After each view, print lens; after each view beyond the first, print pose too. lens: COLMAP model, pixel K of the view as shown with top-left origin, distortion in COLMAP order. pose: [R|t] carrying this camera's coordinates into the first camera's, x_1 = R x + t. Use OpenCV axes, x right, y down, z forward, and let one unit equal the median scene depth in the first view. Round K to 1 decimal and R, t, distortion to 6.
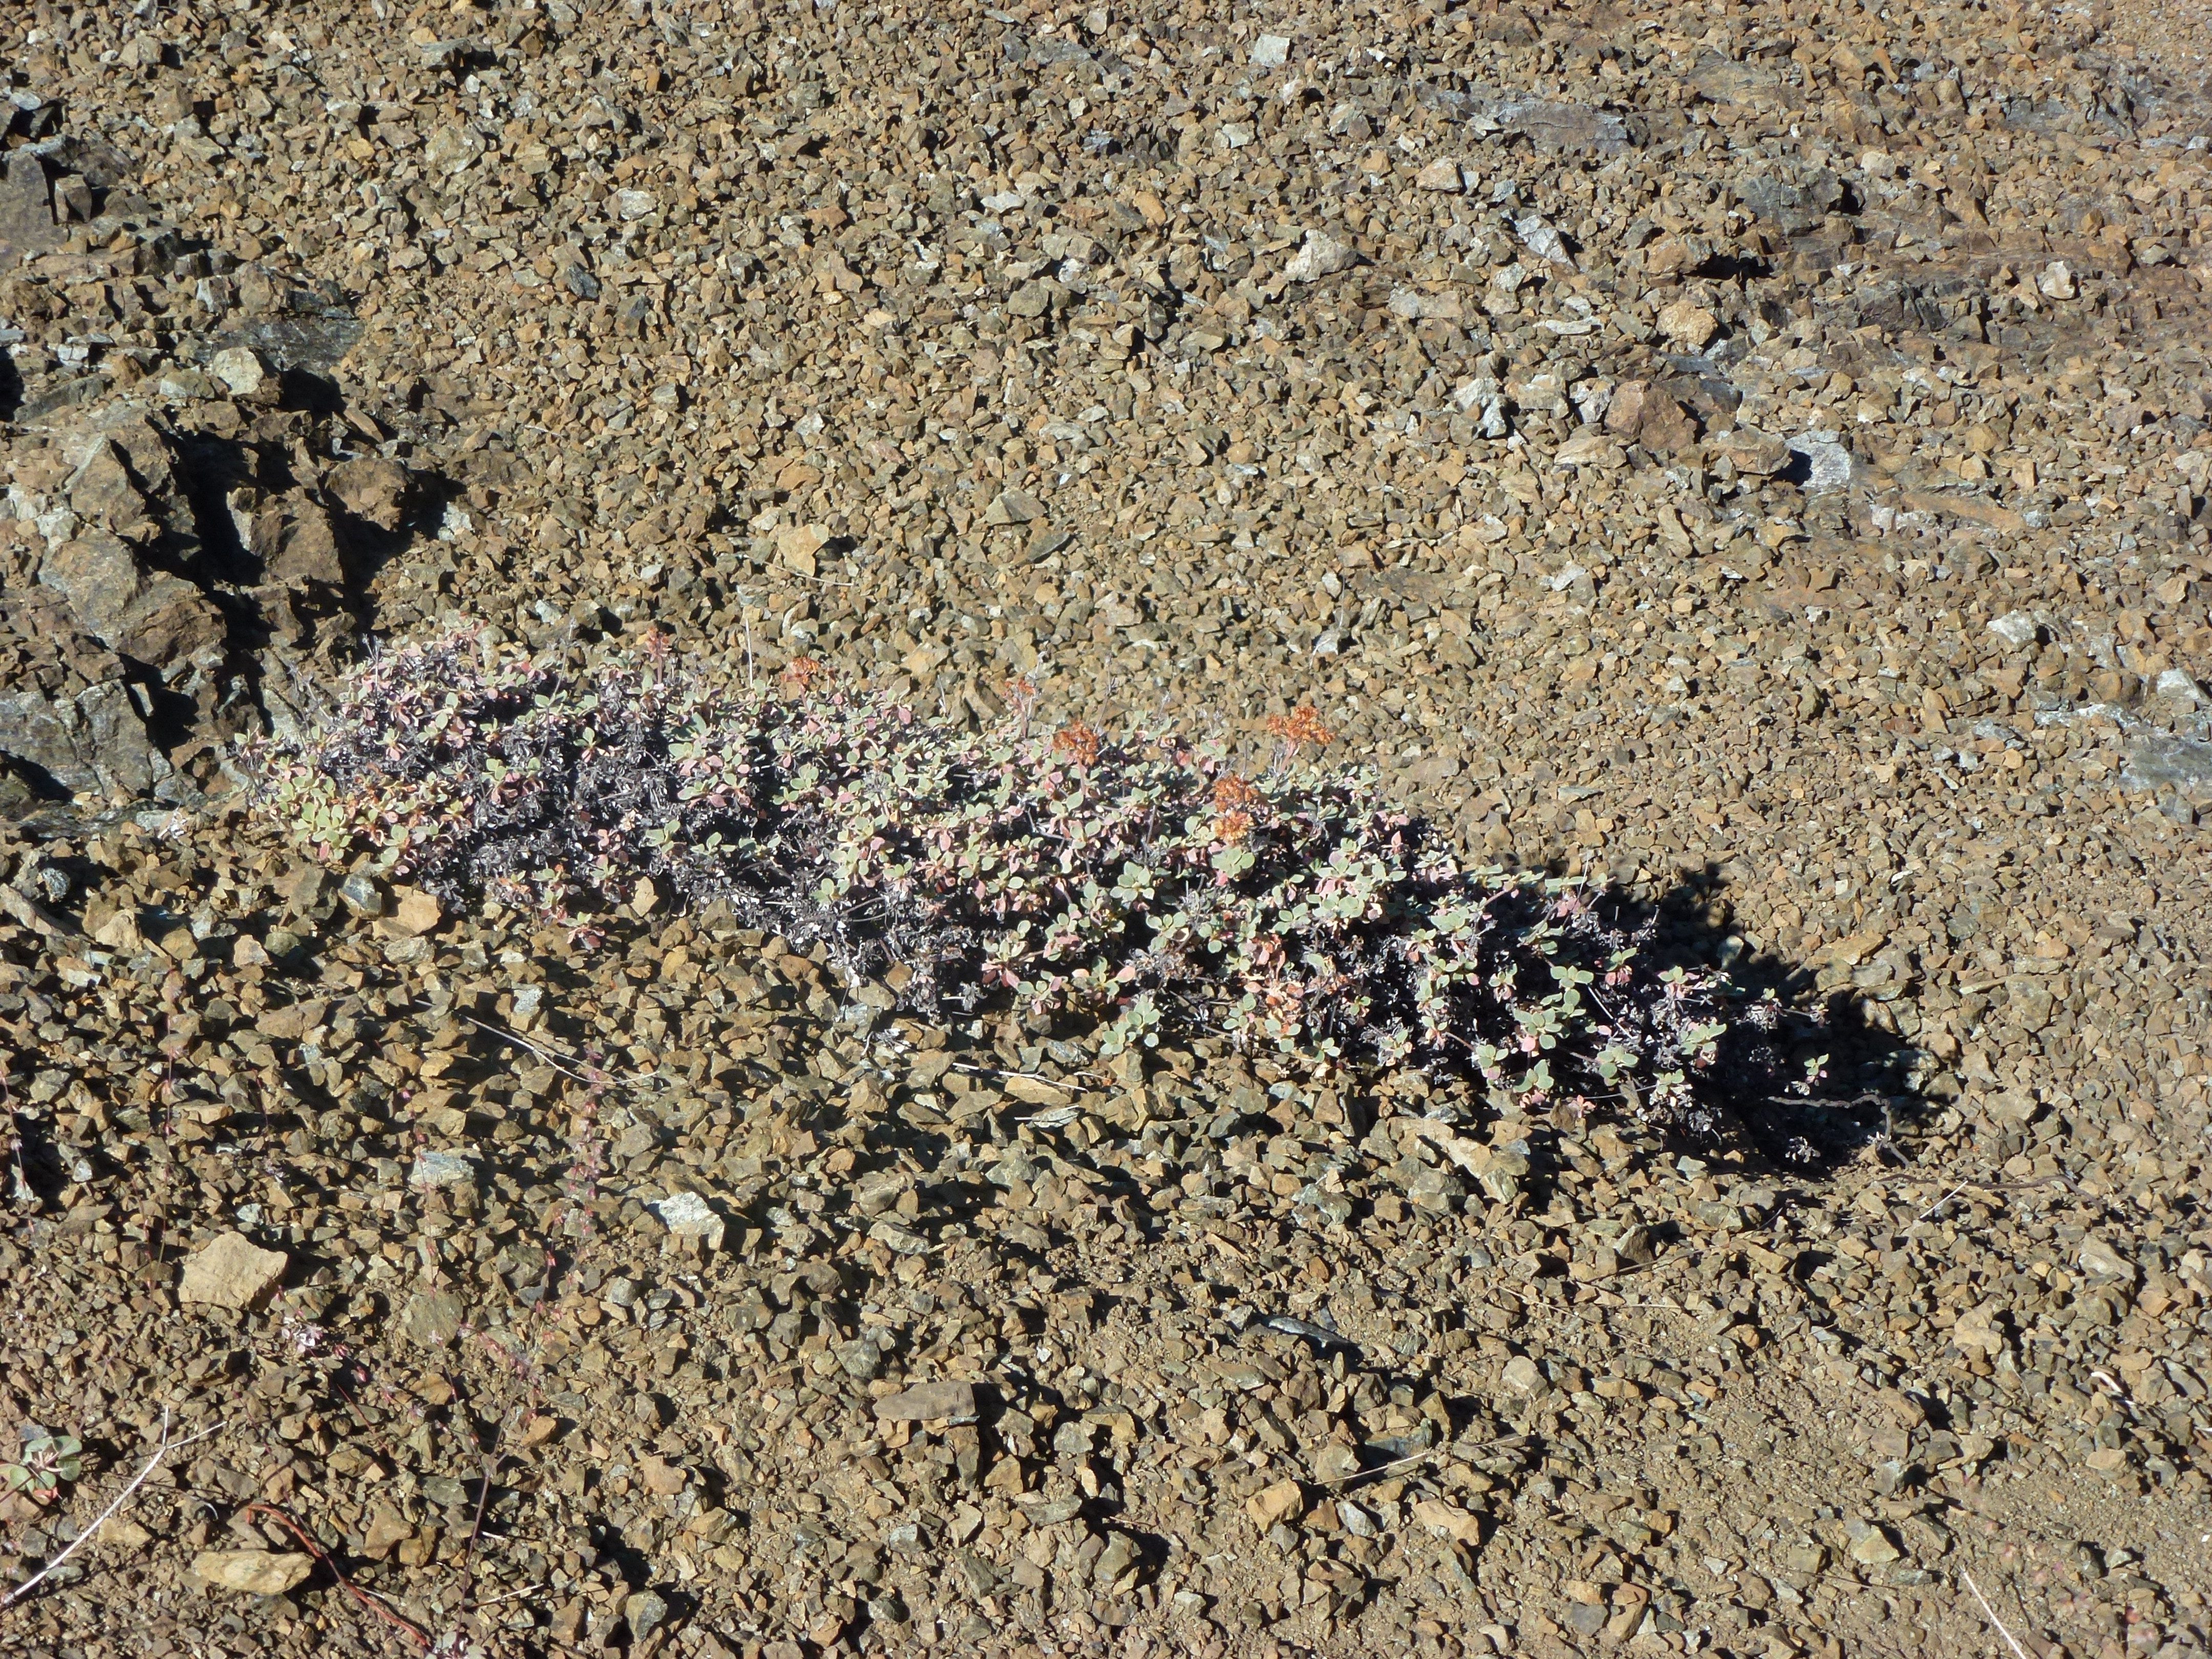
lens RADIAL K [[4719.1, 0, 1106.0], [0, 4719.1, 829.5], [0, 0, 1]] dist [0.404637, -4.579722]
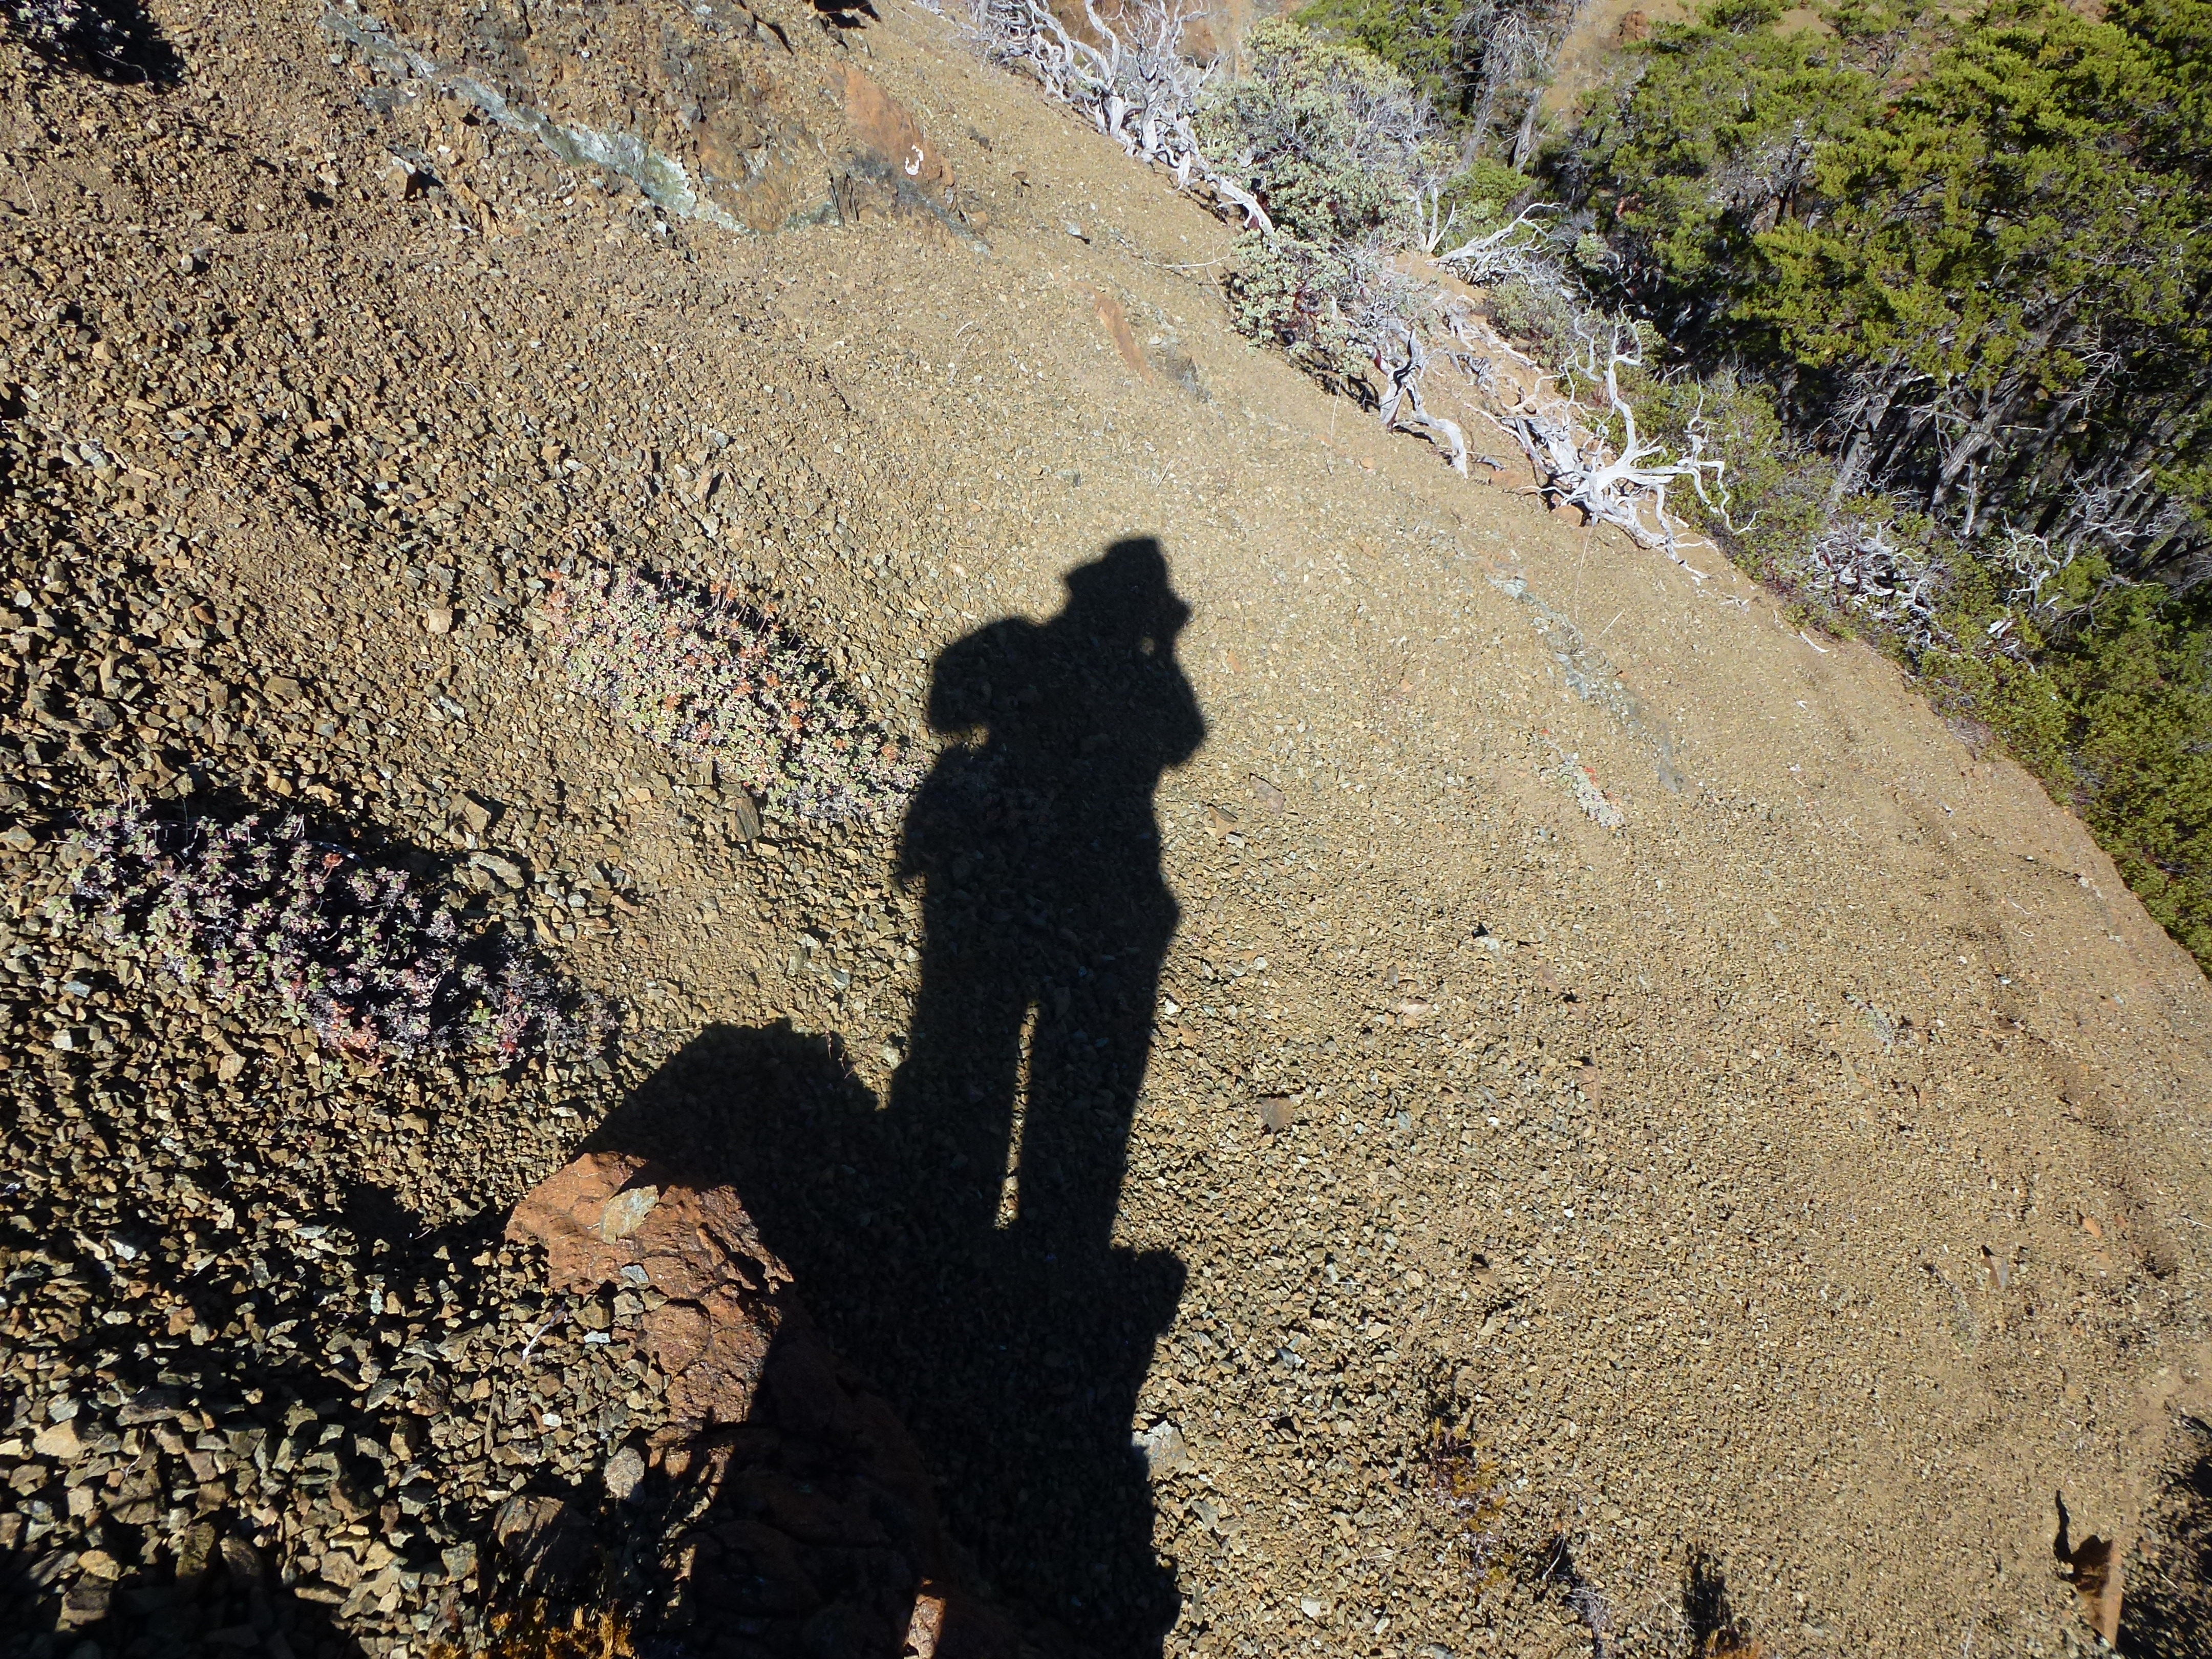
lens RADIAL K [[1574.1, 0, 1106.0], [0, 1574.1, 829.5], [0, 0, 1]] dist [-0.063848, 0.020216]
pose [[0.828719, 0.194935, 0.524619, 0.230898], [-0.388979, 0.874583, 0.289482, -0.041759], [-0.402392, -0.443965, 0.800609, -0.316782]]
